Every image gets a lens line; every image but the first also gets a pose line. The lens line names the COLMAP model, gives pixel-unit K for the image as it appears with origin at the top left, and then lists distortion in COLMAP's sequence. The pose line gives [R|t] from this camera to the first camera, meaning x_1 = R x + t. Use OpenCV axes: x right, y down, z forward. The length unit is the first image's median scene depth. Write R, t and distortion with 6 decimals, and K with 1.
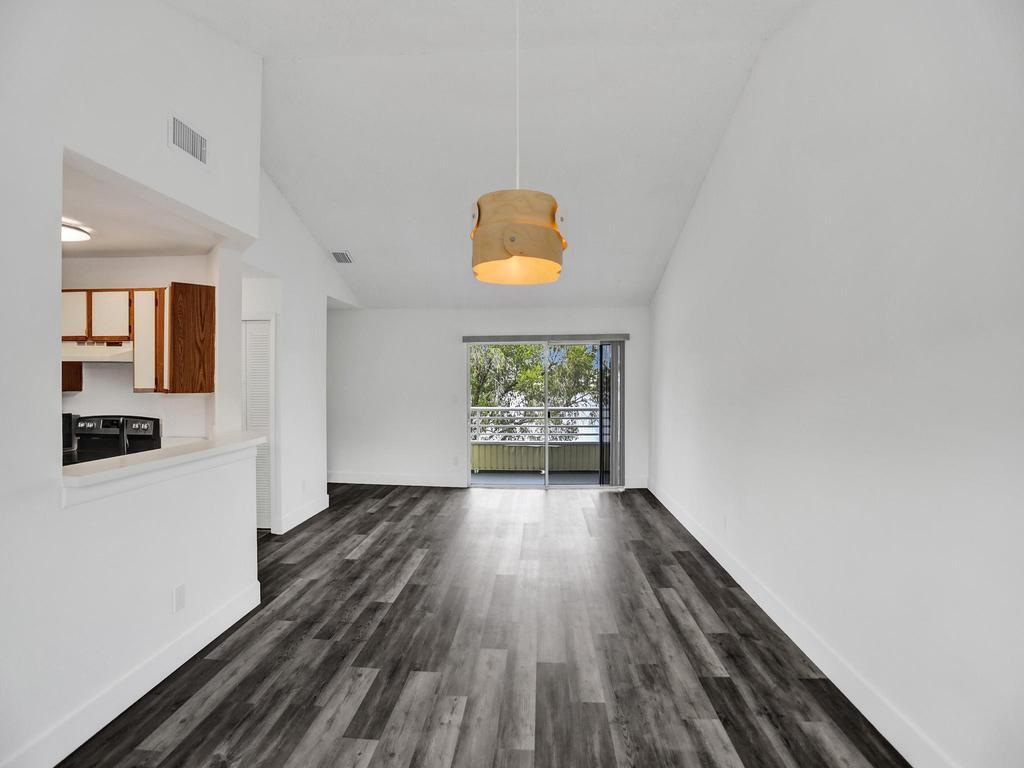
lens RADIAL K [[503.5, 0, 509.4], [0, 503.5, 381.1], [0, 0, 1]] dist [-0.061411, 0.027142]
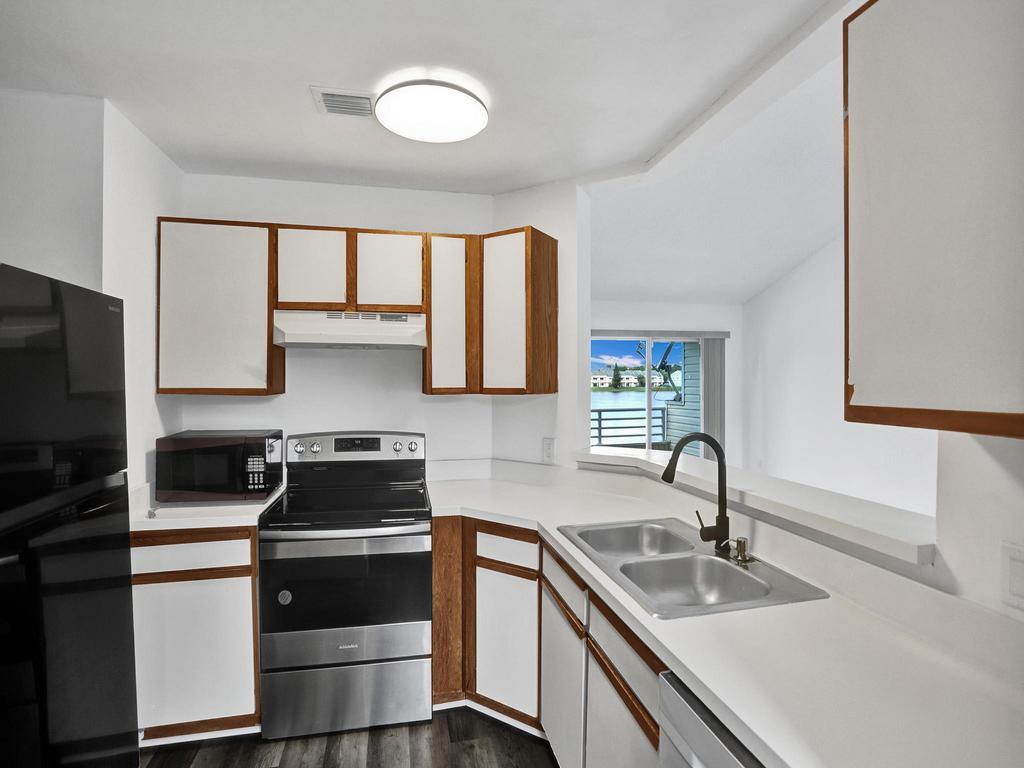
lens RADIAL K [[511.1, 0, 509.5], [0, 511.1, 381.1], [0, 0, 1]] dist [-0.067659, 0.029689]
pose [[0.956133, -0.003520, 0.292912, -0.856045], [0.004682, 0.999984, -0.003265, 0.008802], [-0.292896, 0.004493, 0.956134, 0.328459]]
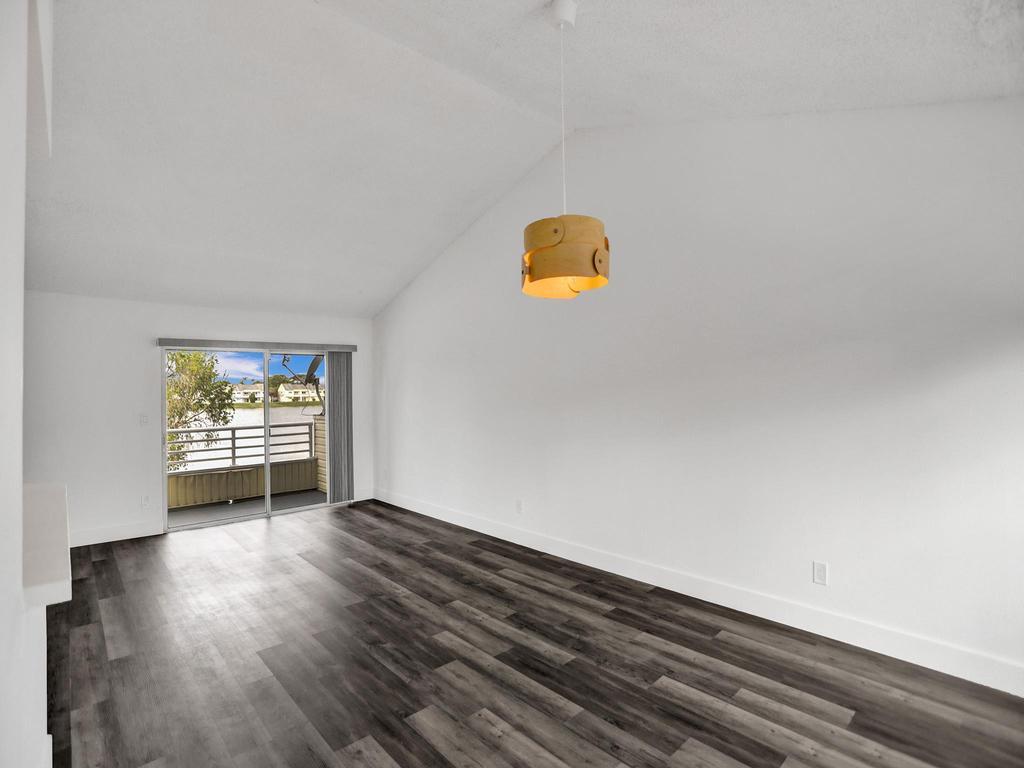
lens RADIAL K [[505.7, 0, 509.0], [0, 505.7, 382.9], [0, 0, 1]] dist [-0.064708, 0.028659]
pose [[0.692783, -0.000197, 0.721147, -0.494758], [0.019812, 0.999628, -0.018760, 0.008462], [-0.720874, 0.027284, 0.692529, 0.172908]]
